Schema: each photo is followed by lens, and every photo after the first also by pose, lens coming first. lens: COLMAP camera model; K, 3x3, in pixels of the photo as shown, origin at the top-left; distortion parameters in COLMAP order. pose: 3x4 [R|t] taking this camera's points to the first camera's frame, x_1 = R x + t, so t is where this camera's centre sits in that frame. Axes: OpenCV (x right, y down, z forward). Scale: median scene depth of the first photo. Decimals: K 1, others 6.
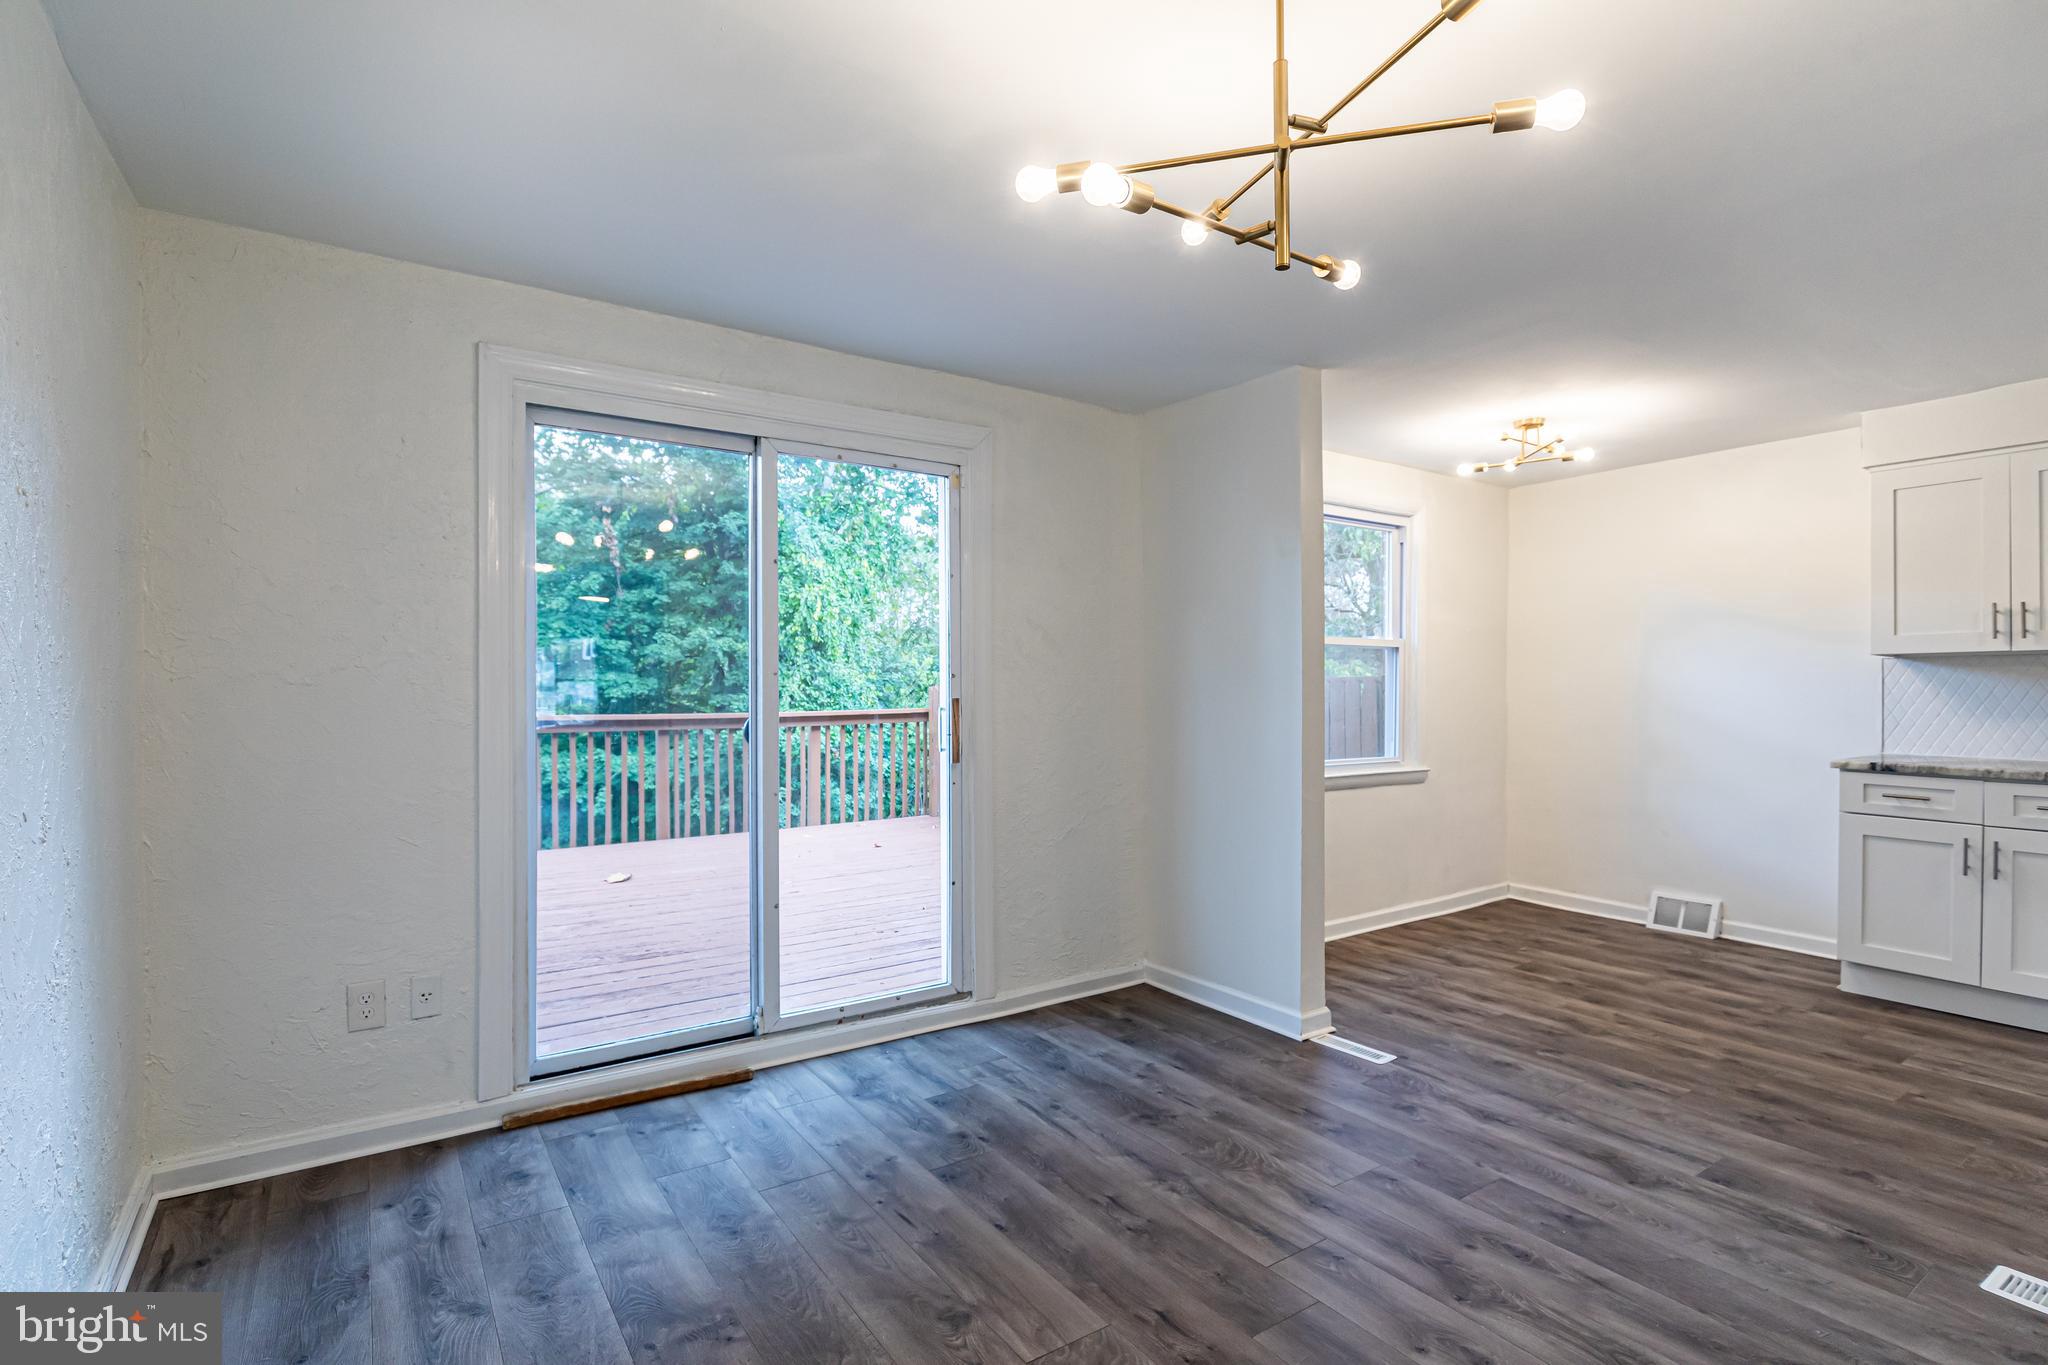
lens RADIAL K [[980.4, 0, 1064.8], [0, 980.4, 688.3], [0, 0, 1]] dist [-0.000321, -0.000390]
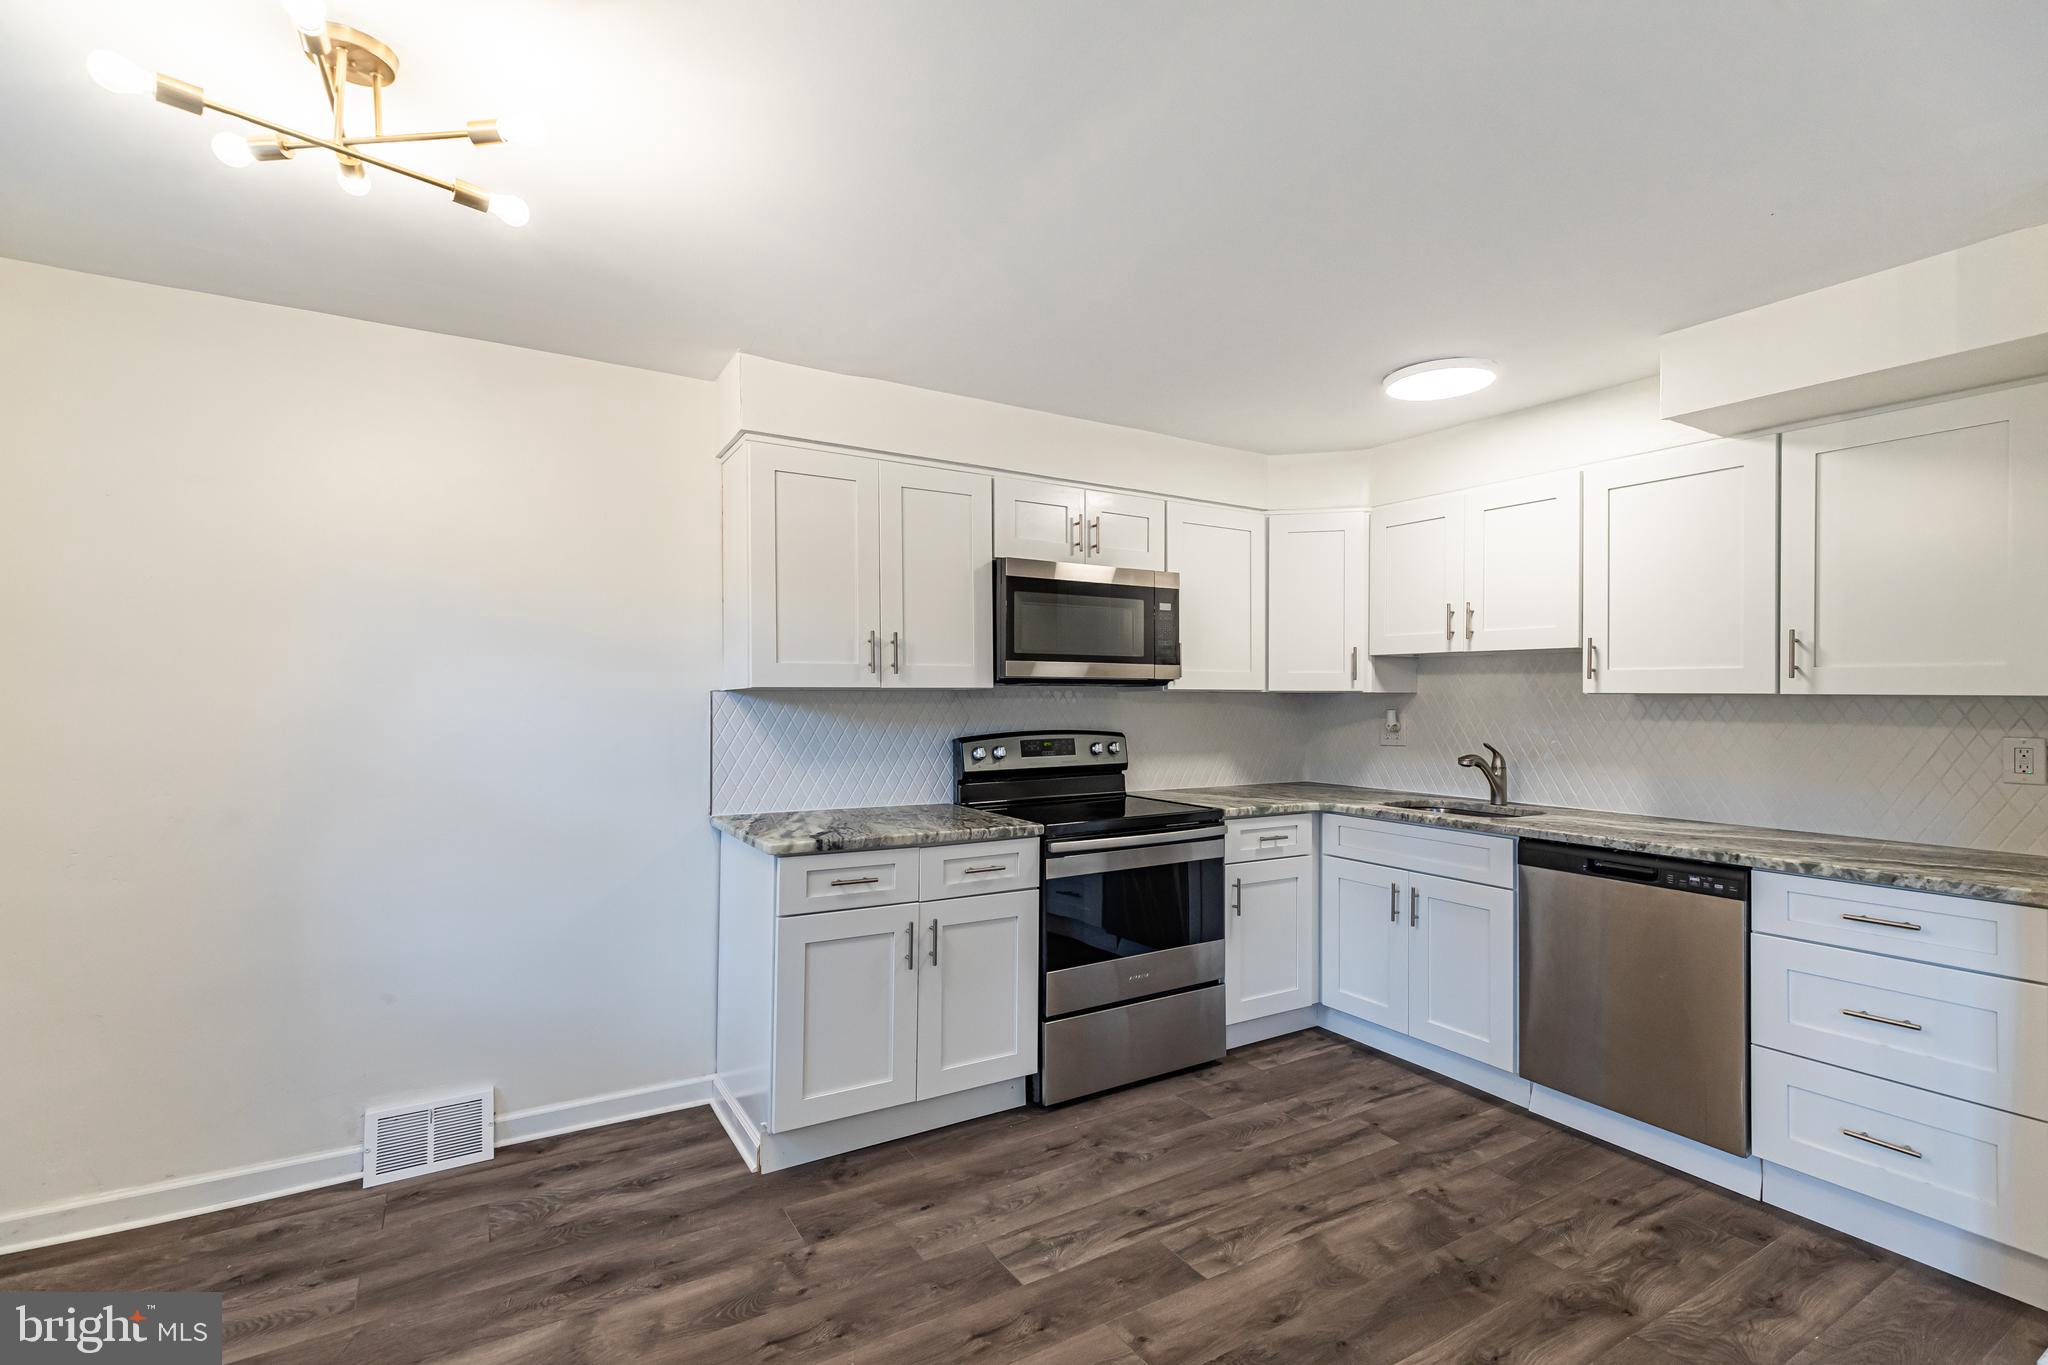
lens RADIAL K [[919.2, 0, 985.6], [0, 919.2, 687.4], [0, 0, 1]] dist [0.007108, -0.000691]
pose [[0.091791, 0.010215, 0.995726, 0.174237], [-0.002099, 0.999947, -0.010065, -0.031620], [-0.995776, -0.001166, 0.091807, 0.871120]]
